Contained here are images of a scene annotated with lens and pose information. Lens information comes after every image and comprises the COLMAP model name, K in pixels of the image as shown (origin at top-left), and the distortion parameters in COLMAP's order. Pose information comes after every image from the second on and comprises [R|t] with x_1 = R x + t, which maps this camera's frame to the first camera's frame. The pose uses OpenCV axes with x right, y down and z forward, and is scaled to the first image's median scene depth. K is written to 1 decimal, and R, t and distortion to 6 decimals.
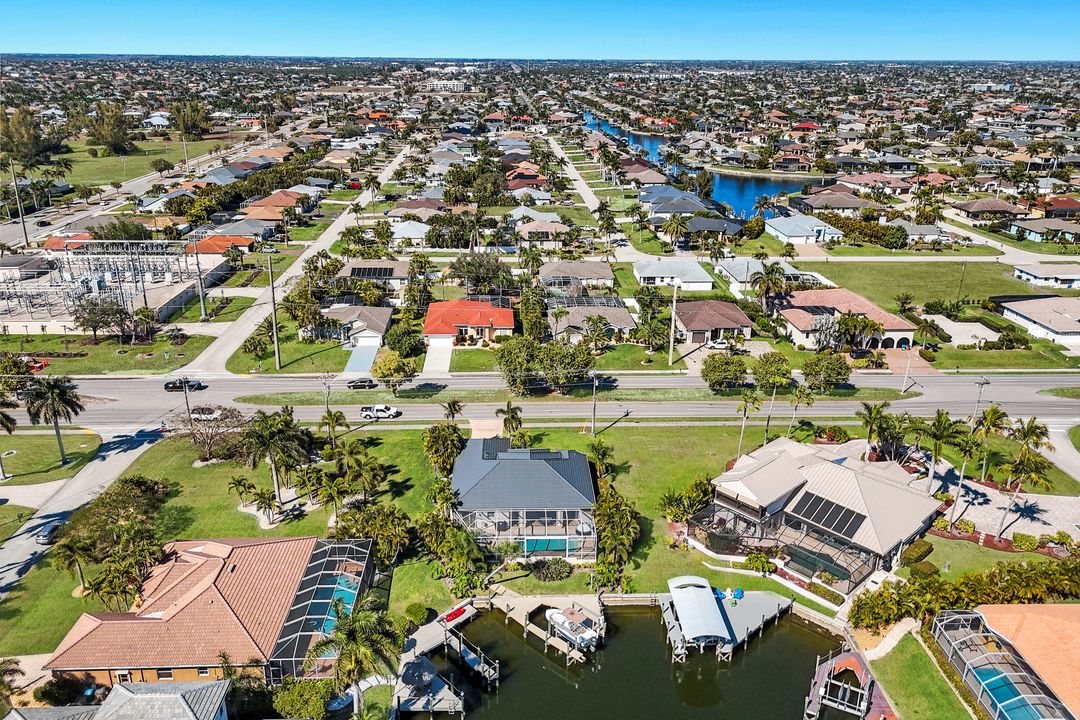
lens RADIAL K [[790.2, 0, 540.2], [0, 790.2, 336.8], [0, 0, 1]] dist [0.081751, -0.071802]
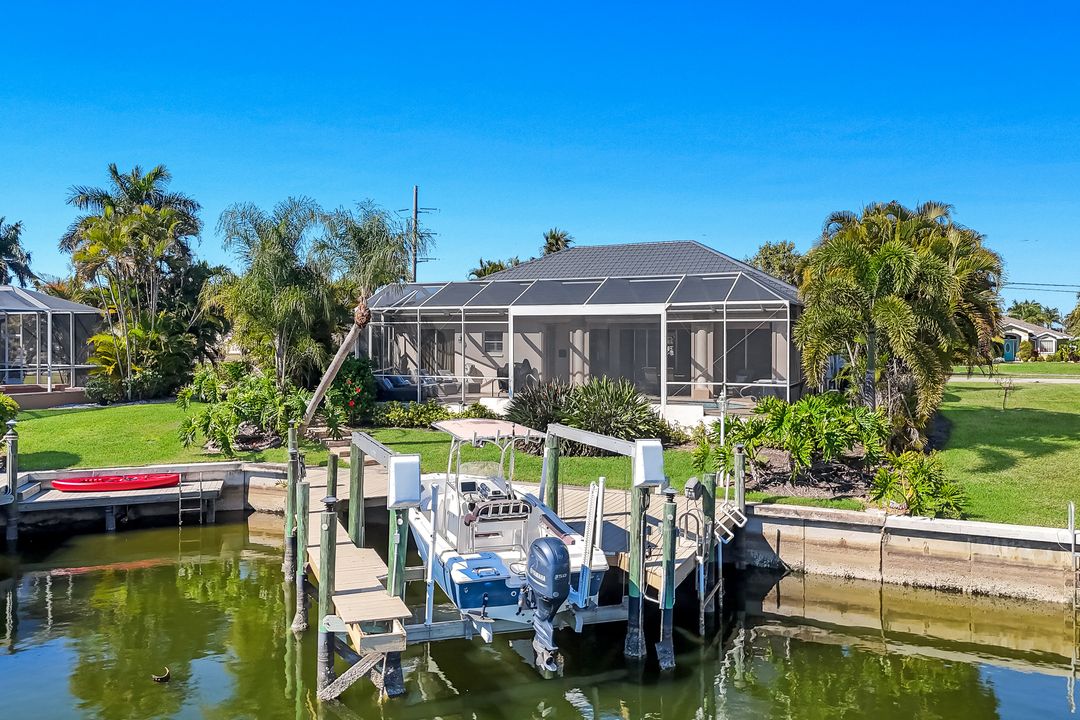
lens RADIAL K [[833.9, 0, 538.8], [0, 833.9, 345.5], [0, 0, 1]] dist [0.068814, -0.054032]
pose [[0.892779, -0.006099, -0.450453, 0.104298], [-0.139650, 0.946904, -0.289603, 0.309686], [0.428302, 0.321458, 0.844525, 0.695421]]
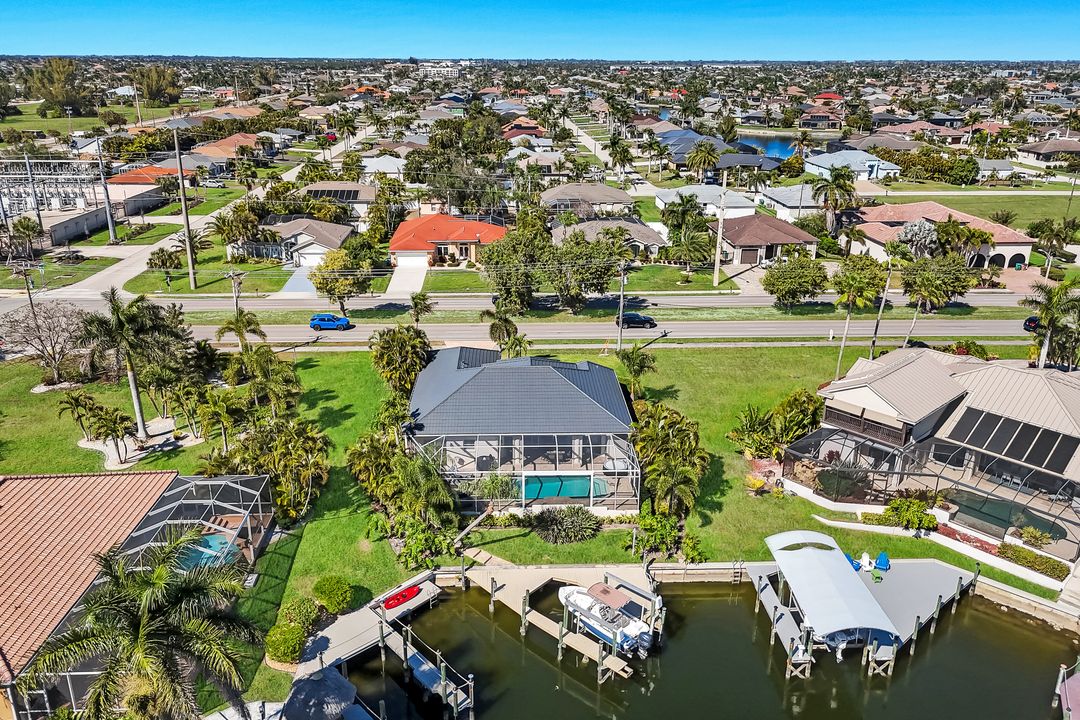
lens RADIAL K [[816.4, 0, 537.3], [0, 816.4, 335.1], [0, 0, 1]] dist [0.069659, -0.052156]
pose [[0.999986, -0.004451, -0.002860, -0.005021], [0.004418, 0.999927, -0.011202, 0.138796], [0.002909, 0.011189, 0.999933, 0.335672]]
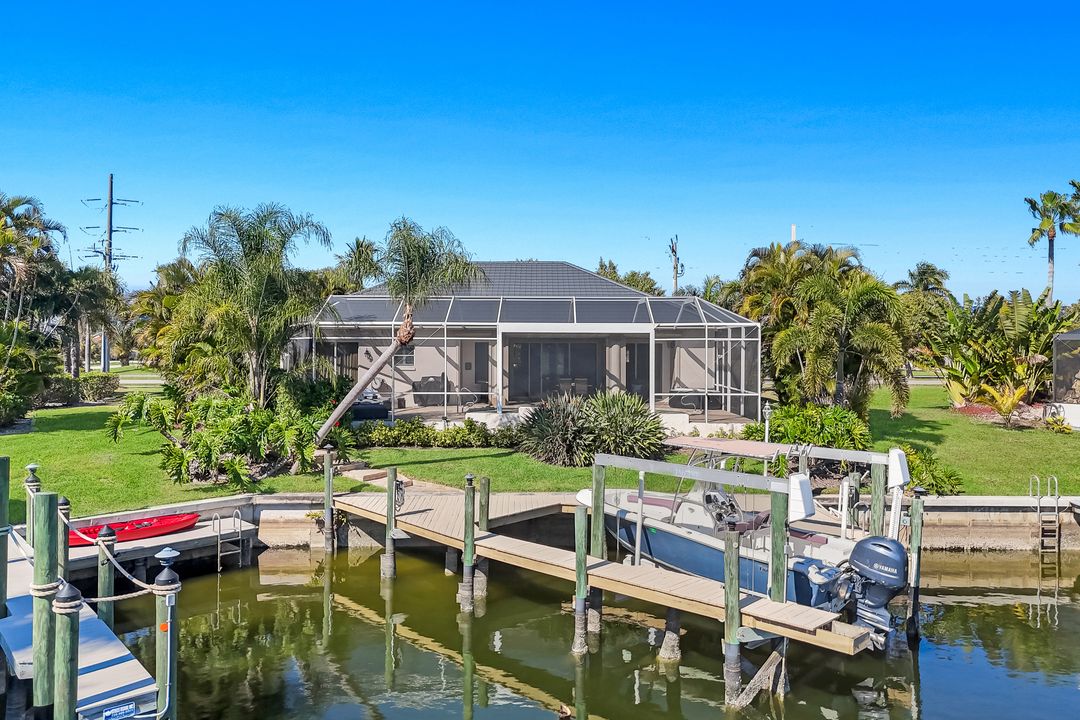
lens RADIAL K [[816.4, 0, 537.3], [0, 816.4, 335.1], [0, 0, 1]] dist [0.069659, -0.052156]
pose [[0.999420, -0.009247, -0.032787, 0.003533], [-0.002342, 0.941522, -0.336942, 0.315829], [0.033985, 0.336824, 0.940954, 0.662975]]
